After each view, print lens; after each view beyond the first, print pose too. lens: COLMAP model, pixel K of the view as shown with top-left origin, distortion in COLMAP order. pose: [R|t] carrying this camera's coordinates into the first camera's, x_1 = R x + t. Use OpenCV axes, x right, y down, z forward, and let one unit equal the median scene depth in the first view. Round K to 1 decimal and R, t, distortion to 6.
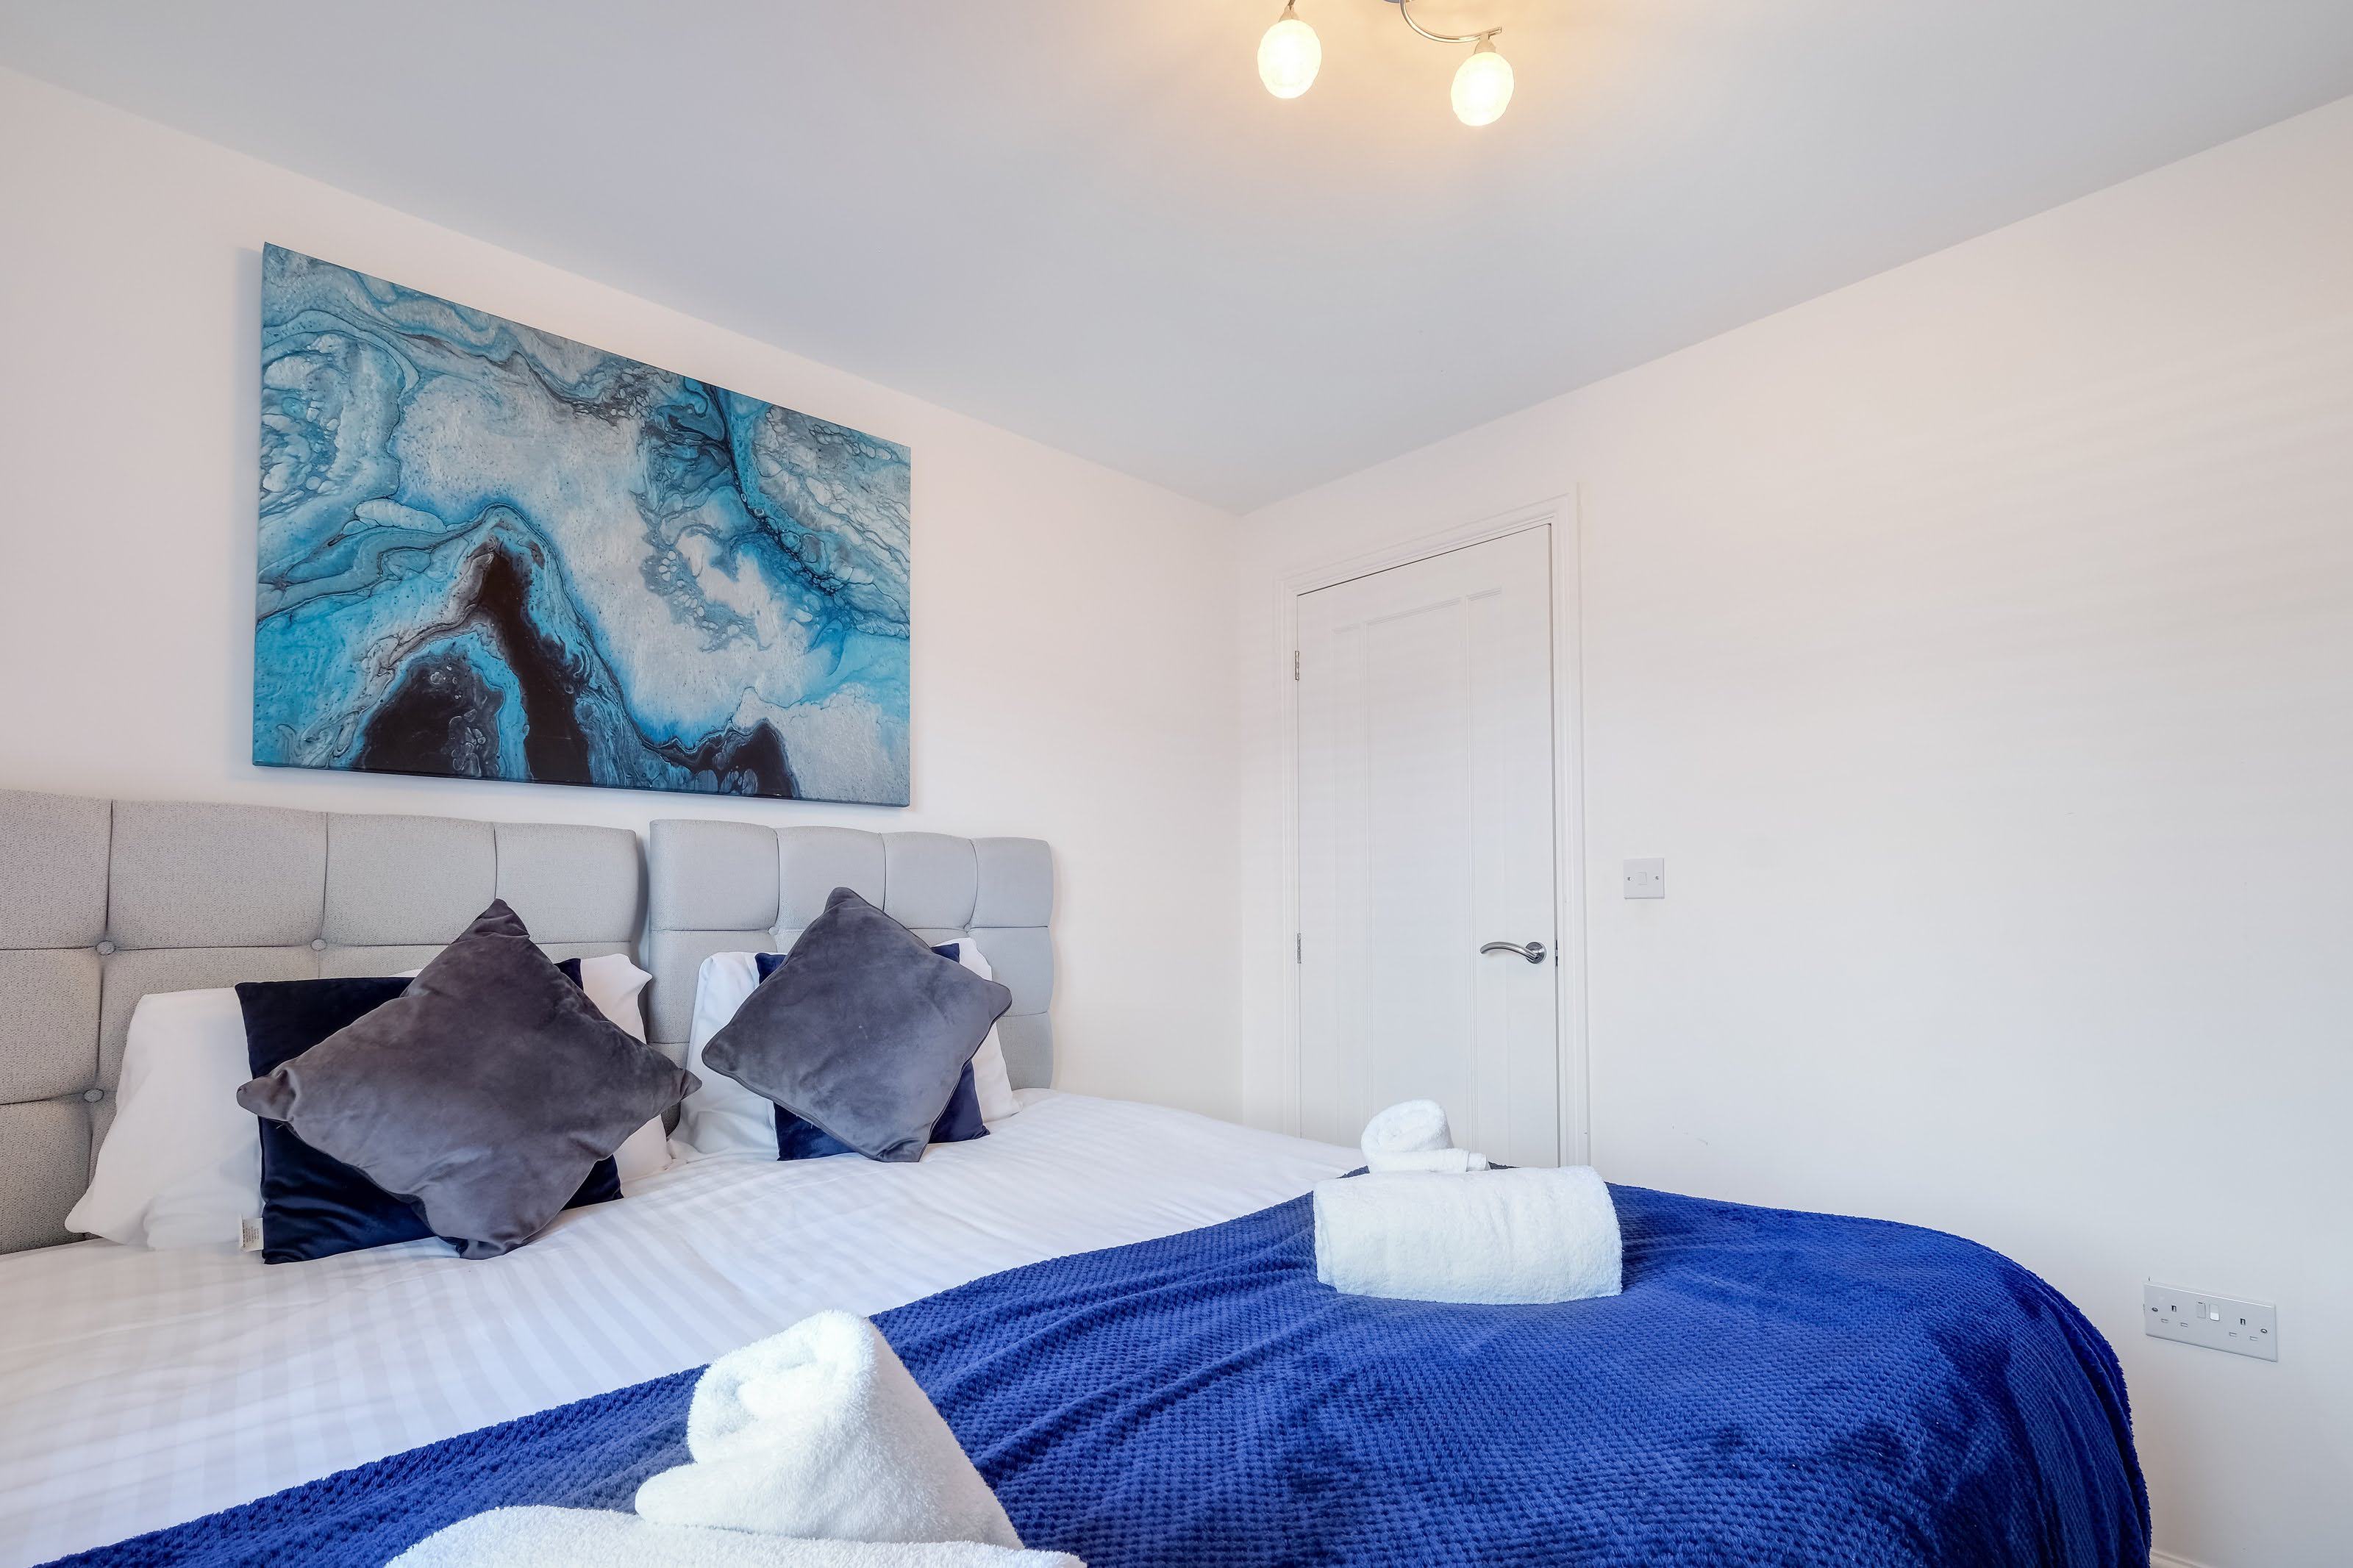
lens RADIAL K [[1059.9, 0, 1165.9], [0, 1059.9, 908.0], [0, 0, 1]] dist [-0.001794, -0.000992]
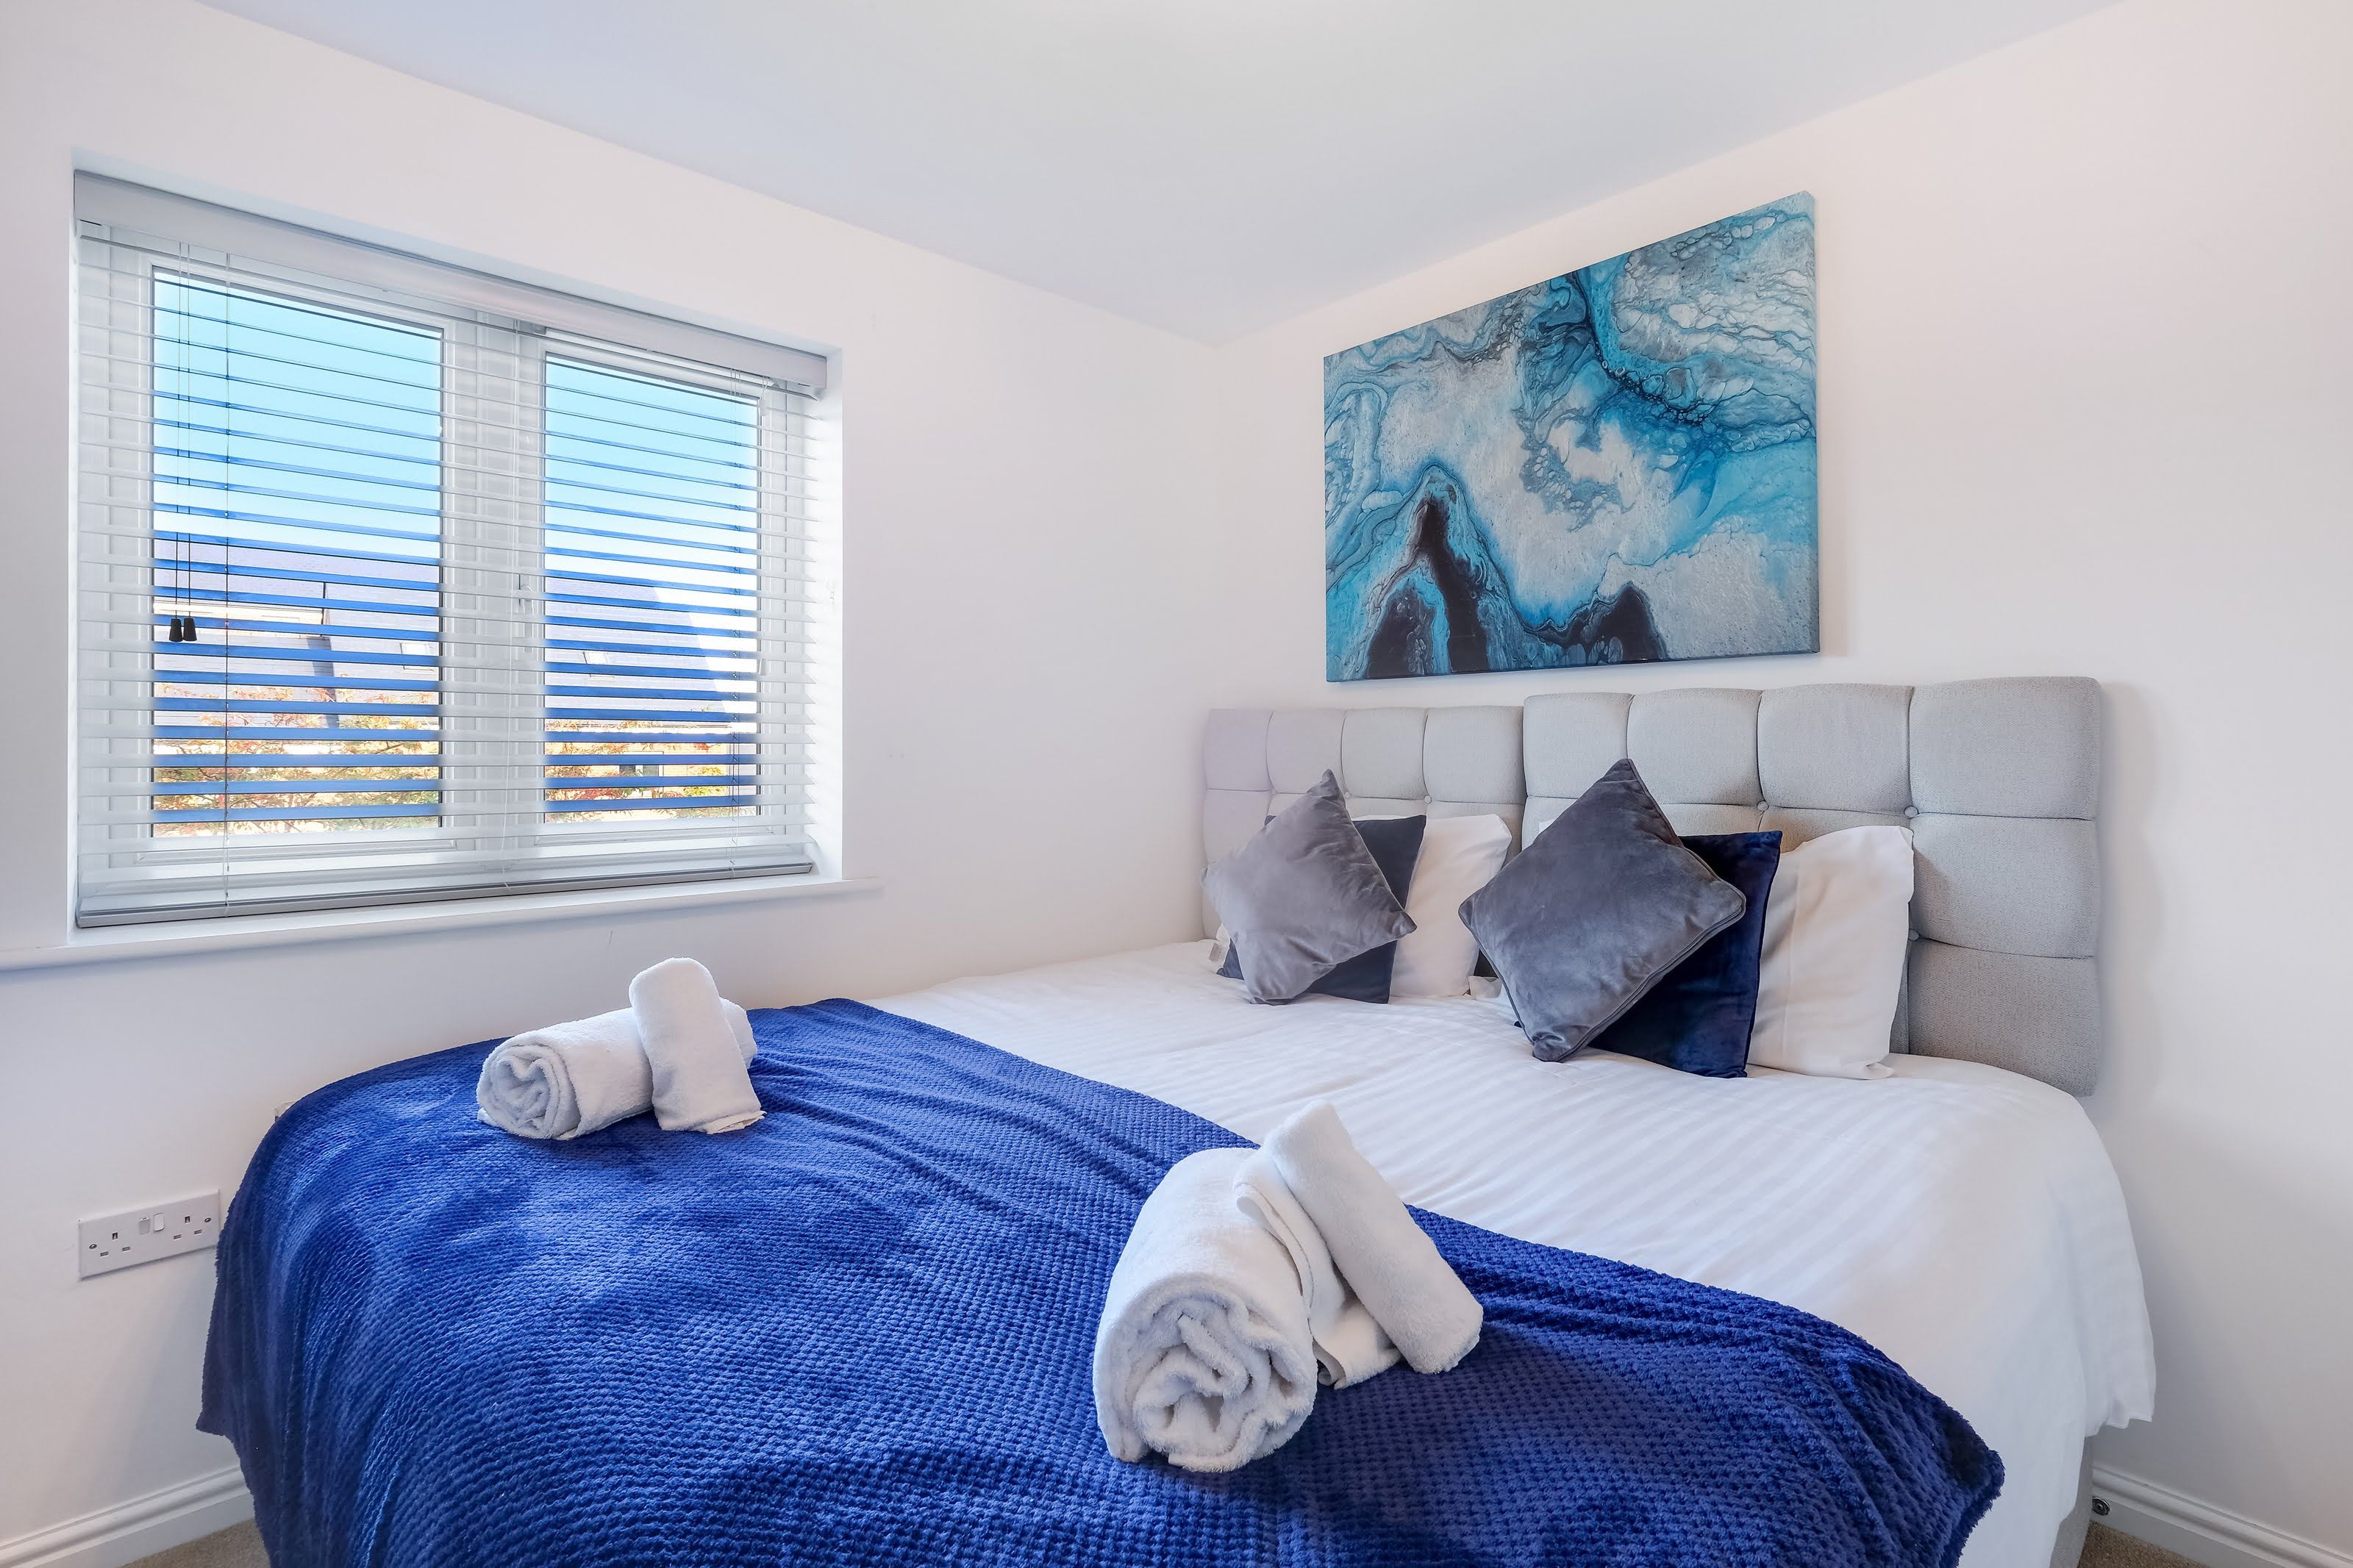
lens RADIAL K [[1059.9, 0, 1177.0], [0, 1059.9, 768.2], [0, 0, 1]] dist [-0.001794, -0.000992]
pose [[0.009178, 0.025793, -0.999625, 0.624505], [0.004698, 0.999655, 0.025837, -0.037811], [0.999947, -0.004933, 0.009054, 0.610525]]
